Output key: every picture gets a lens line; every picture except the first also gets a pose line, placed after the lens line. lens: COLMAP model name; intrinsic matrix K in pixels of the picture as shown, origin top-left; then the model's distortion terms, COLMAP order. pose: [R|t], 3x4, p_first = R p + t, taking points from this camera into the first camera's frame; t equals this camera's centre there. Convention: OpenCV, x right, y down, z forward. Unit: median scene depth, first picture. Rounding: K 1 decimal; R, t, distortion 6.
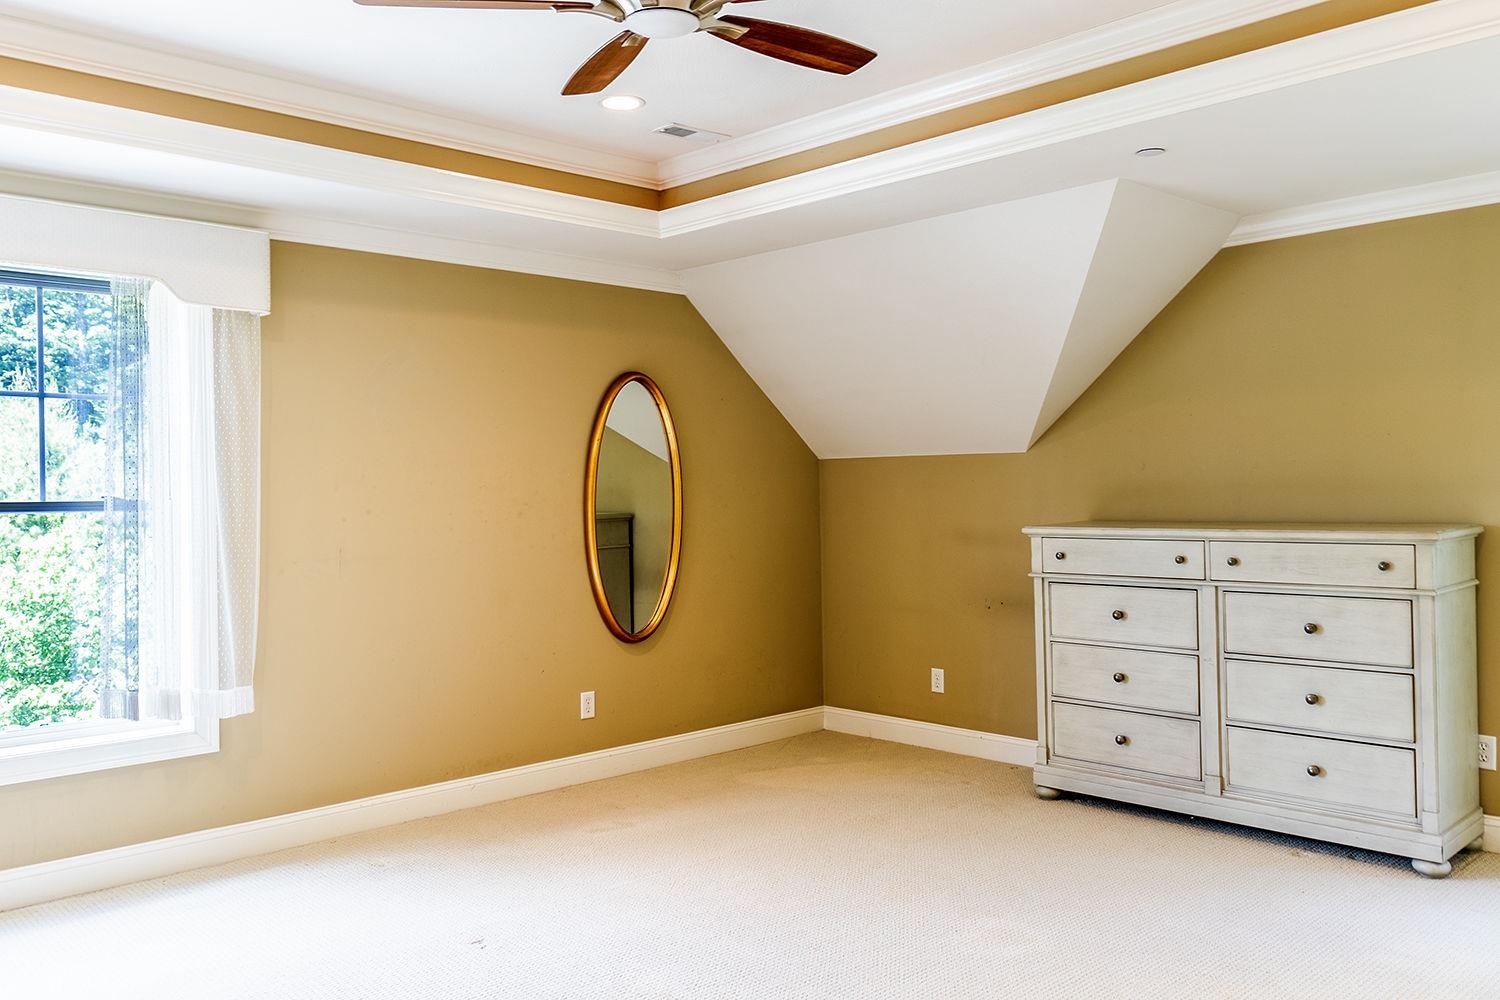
lens RADIAL K [[1196.3, 0, 750.0], [0, 1196.3, 500.0], [0, 0, 1]] dist [-0.001455, 0.001323]
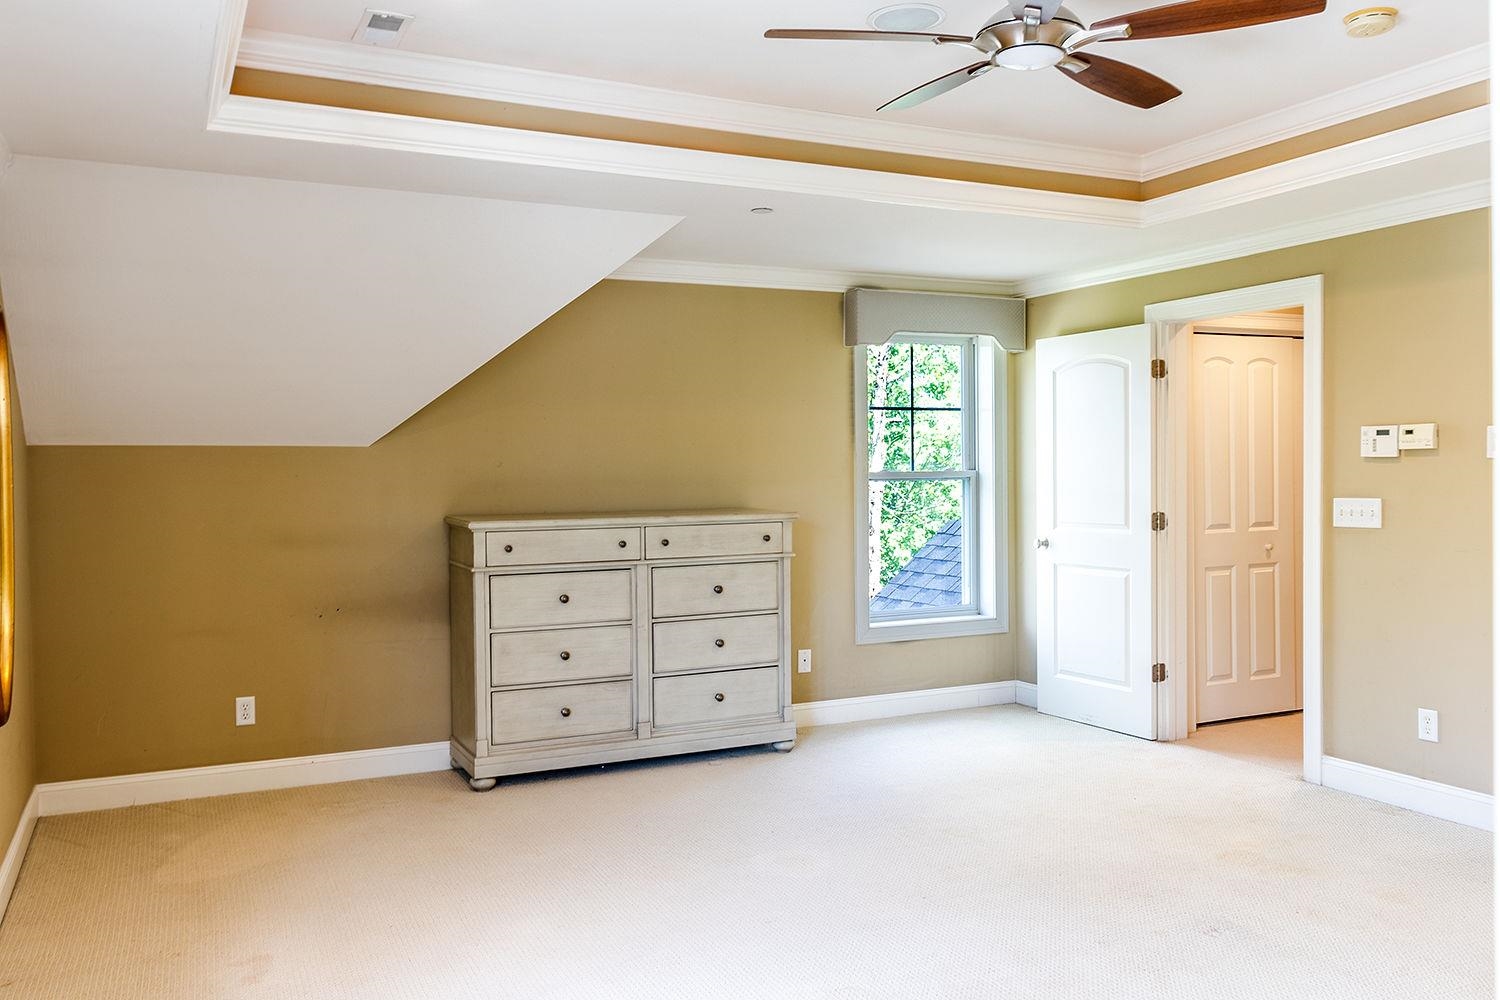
lens RADIAL K [[1196.3, 0, 750.0], [0, 1196.3, 500.0], [0, 0, 1]] dist [-0.001455, 0.001323]
pose [[0.301705, -0.012071, 0.953325, -0.714498], [0.014879, 0.999858, 0.007951, -0.000515], [-0.953285, 0.011786, 0.301841, 0.528744]]
